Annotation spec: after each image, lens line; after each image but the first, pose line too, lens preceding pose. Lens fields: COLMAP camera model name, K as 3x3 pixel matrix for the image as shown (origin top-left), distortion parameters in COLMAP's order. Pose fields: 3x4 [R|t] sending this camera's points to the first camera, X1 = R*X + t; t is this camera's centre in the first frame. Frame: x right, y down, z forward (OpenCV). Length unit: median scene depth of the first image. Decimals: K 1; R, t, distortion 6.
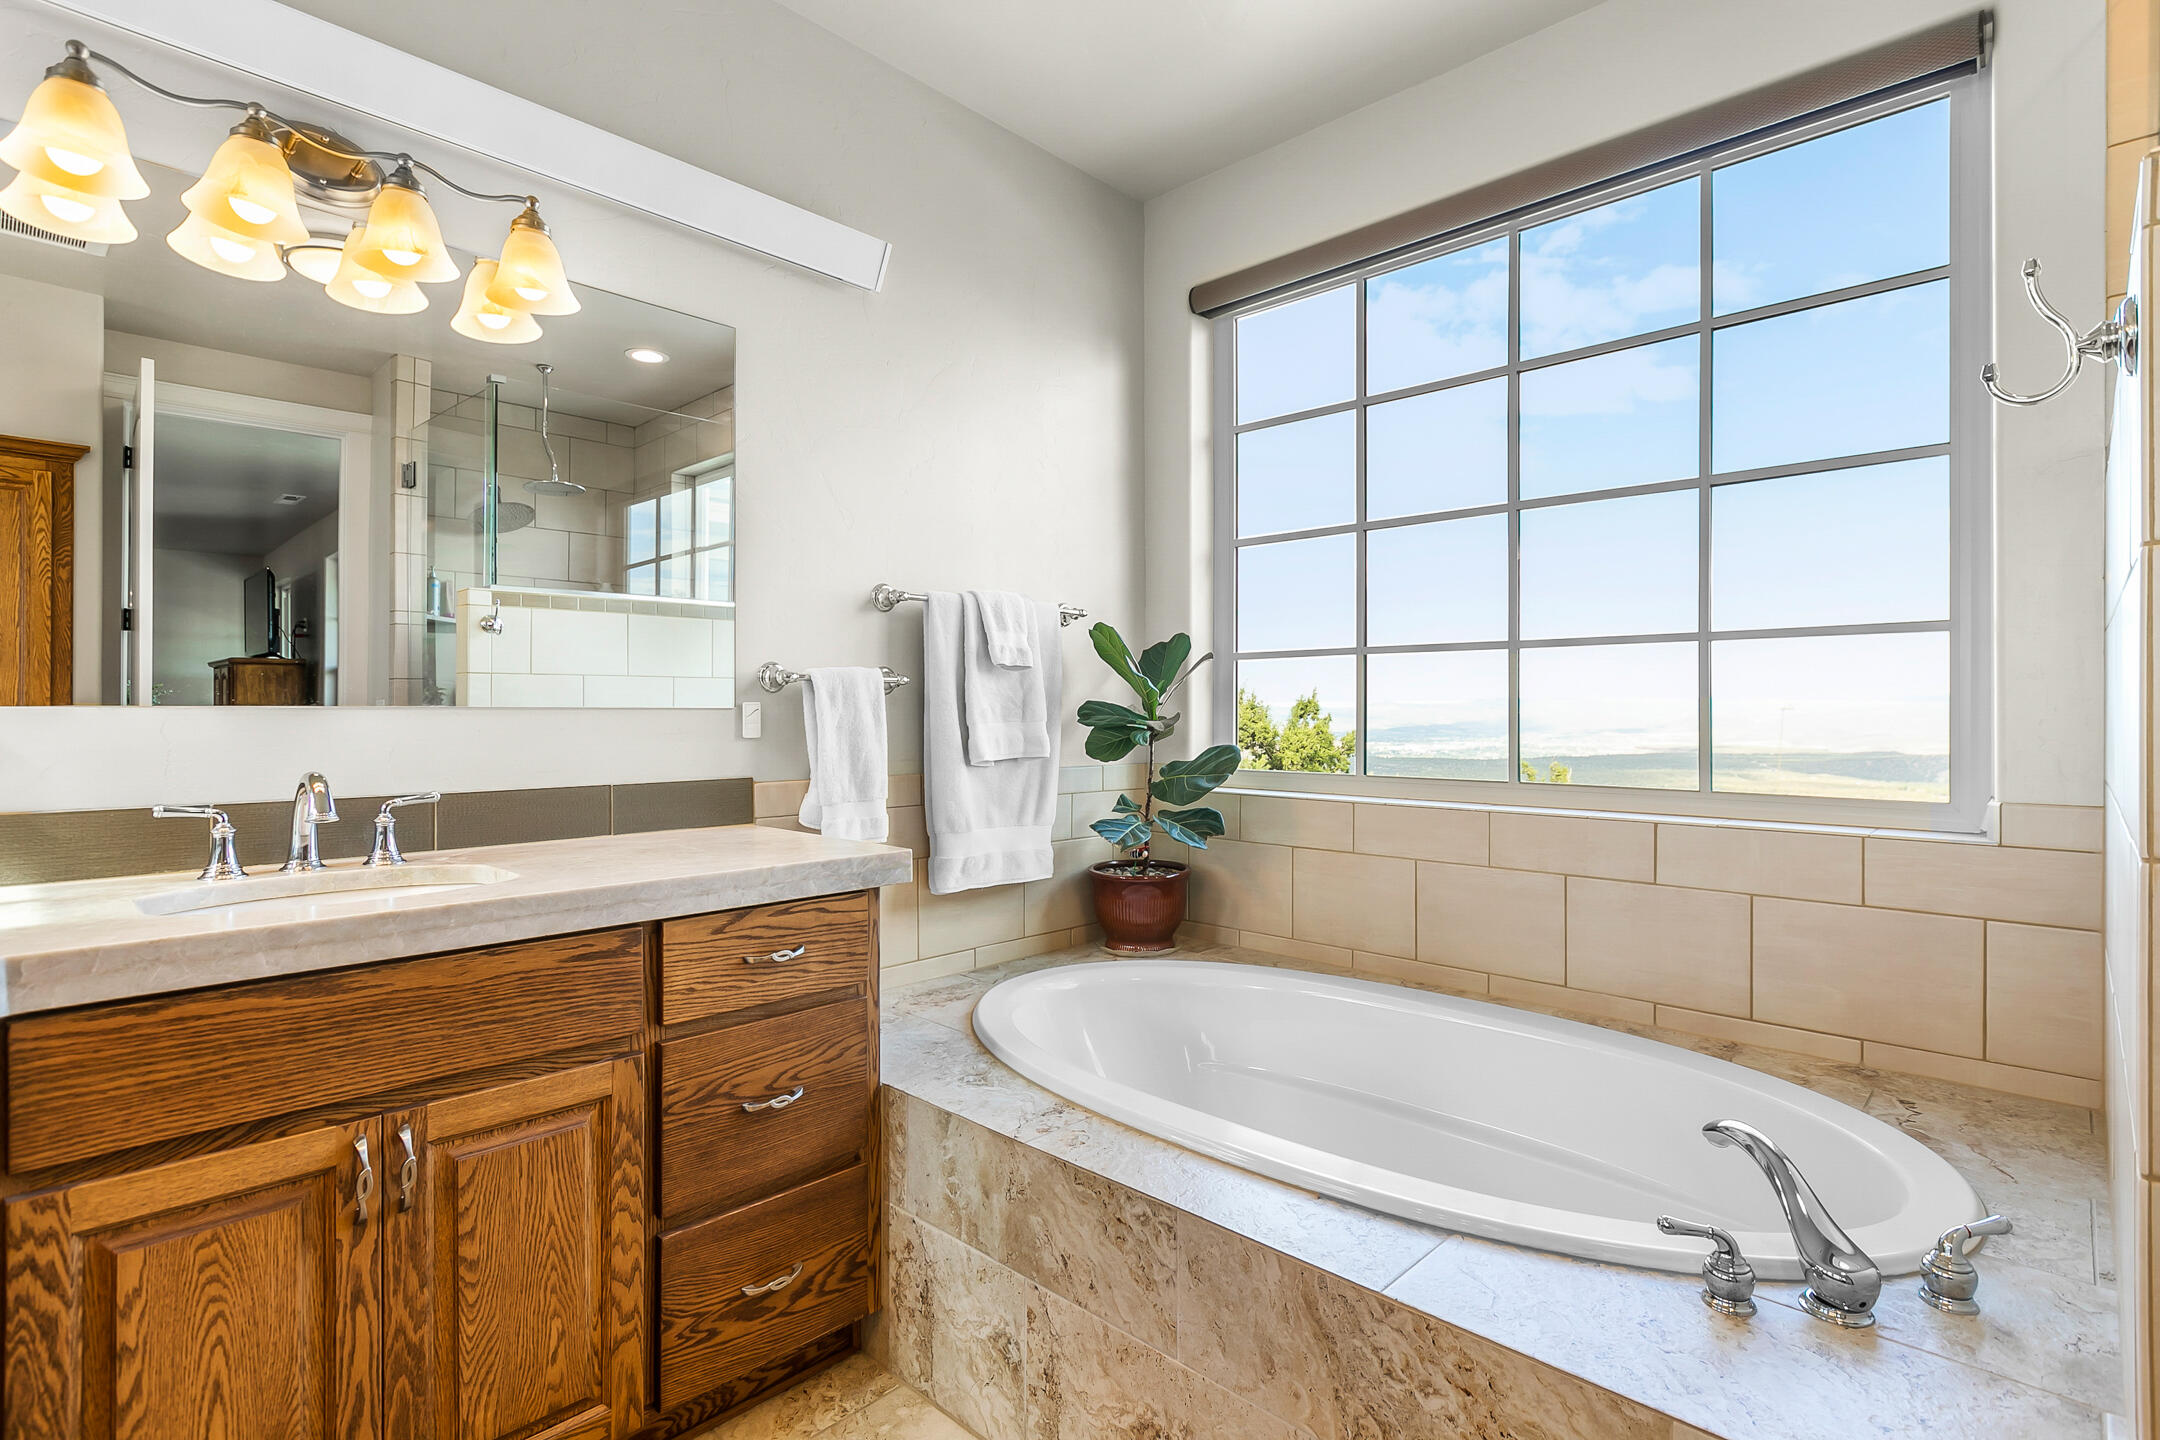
lens RADIAL K [[1032.3, 0, 1090.4], [0, 1032.3, 715.8], [0, 0, 1]] dist [0.002986, -0.002758]
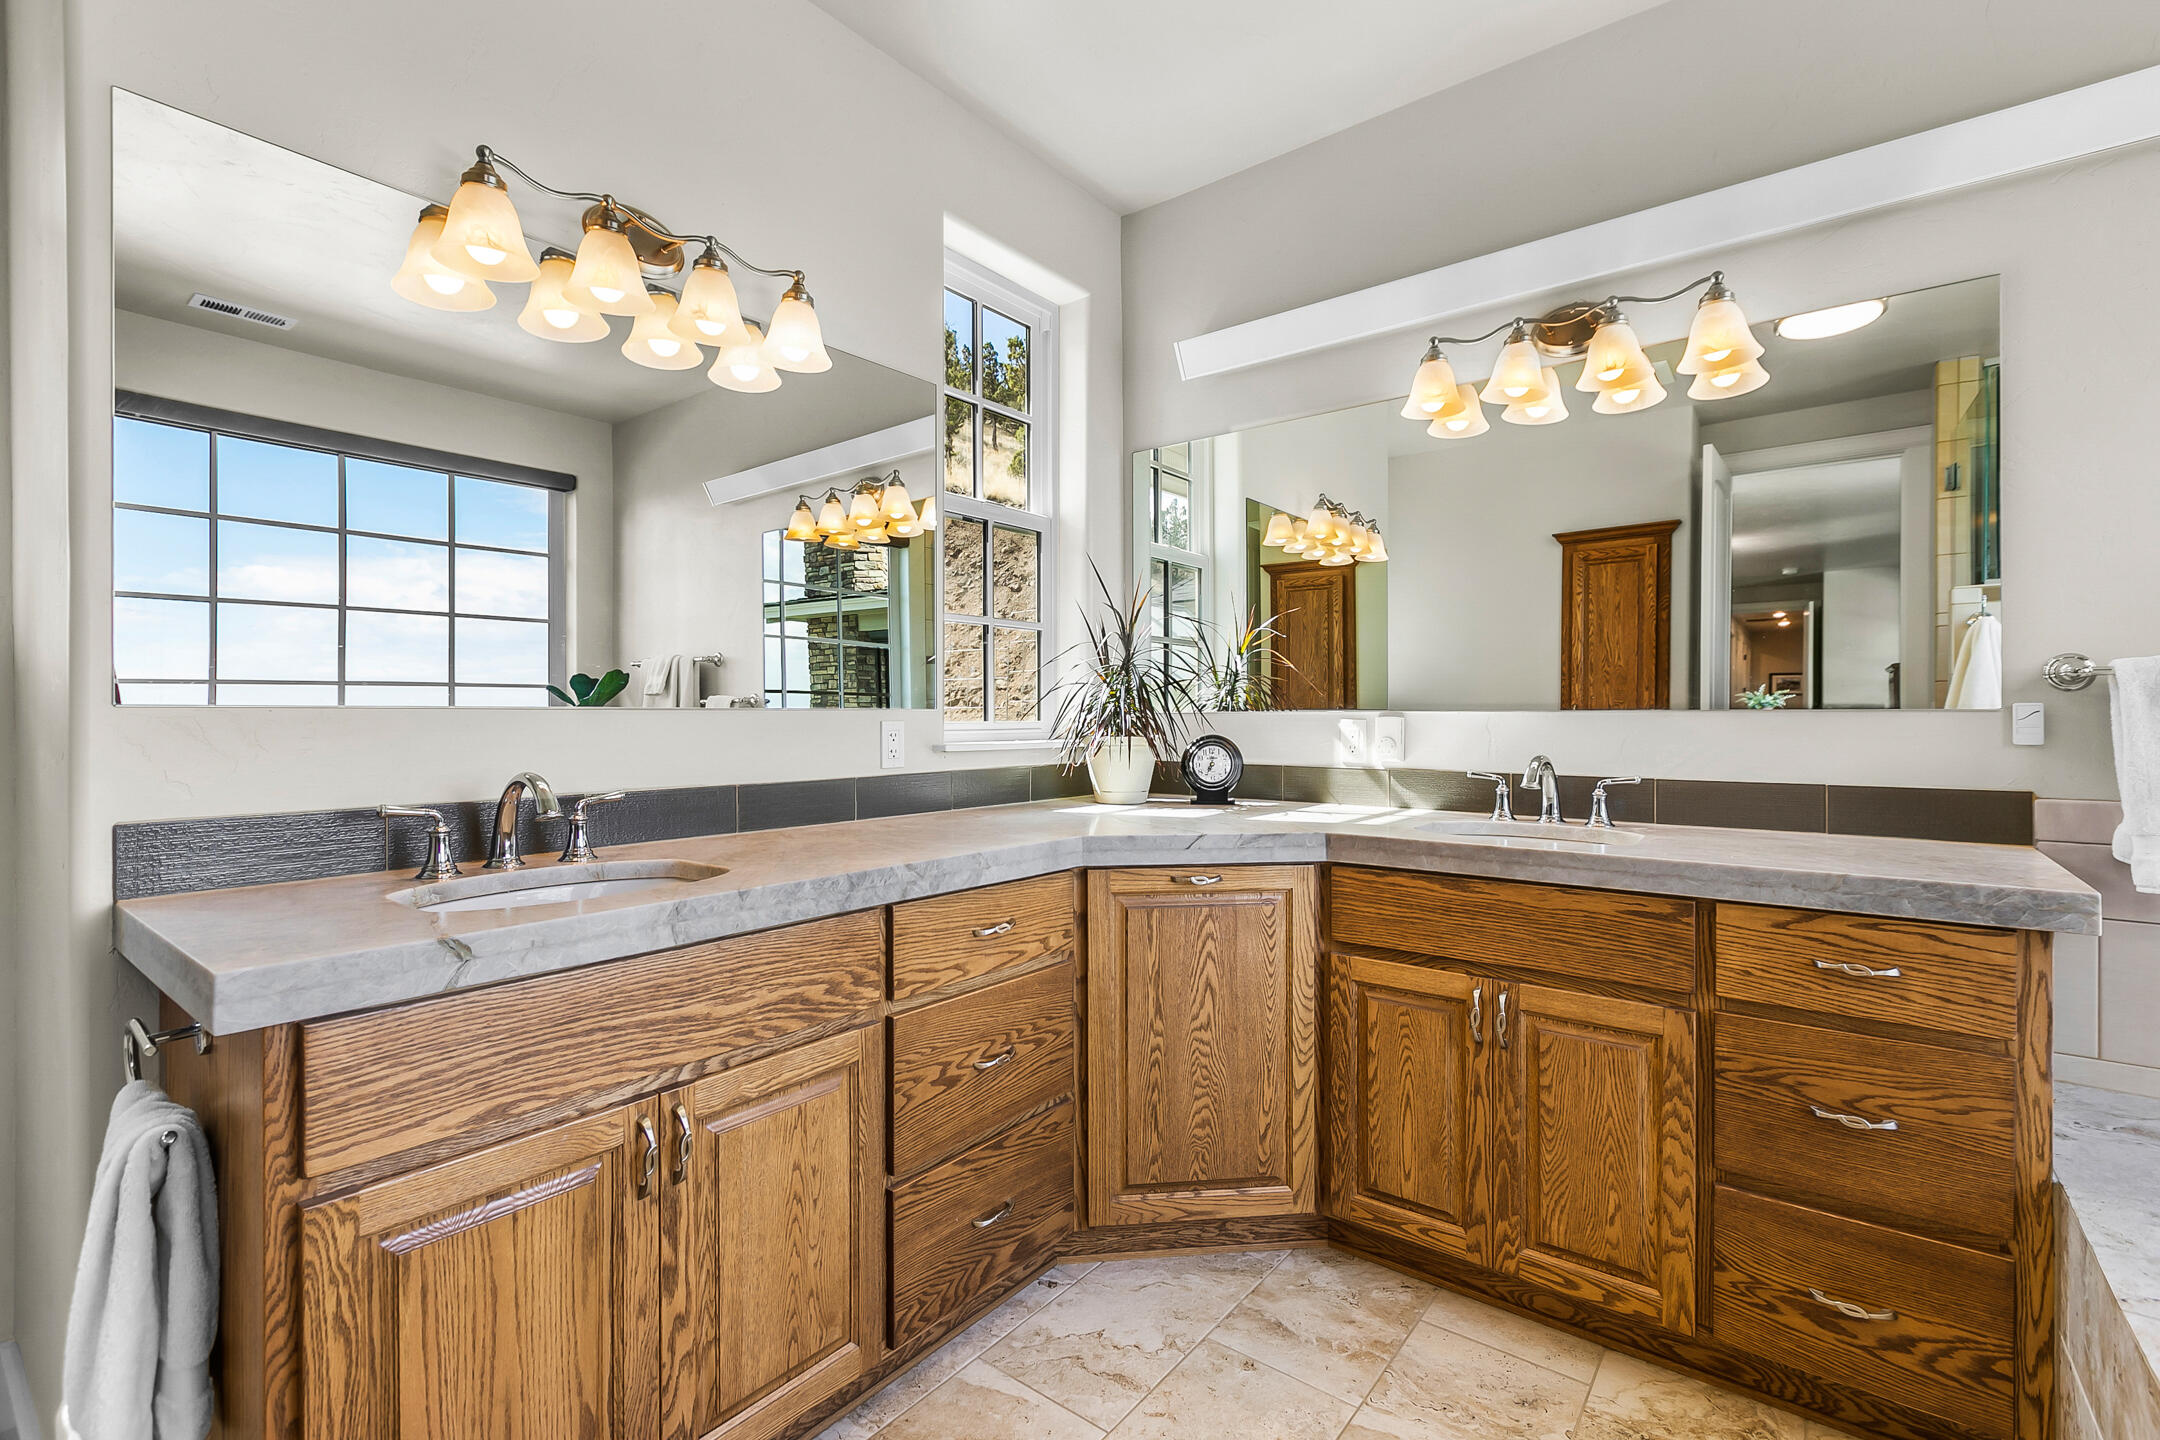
lens RADIAL K [[968.4, 0, 1092.7], [0, 968.4, 717.3], [0, 0, 1]] dist [0.001758, 0.000340]
pose [[0.107902, 0.004096, -0.994153, 0.555564], [-0.003276, 0.999988, 0.003764, -0.002566], [0.994156, 0.002851, 0.107914, 0.215115]]
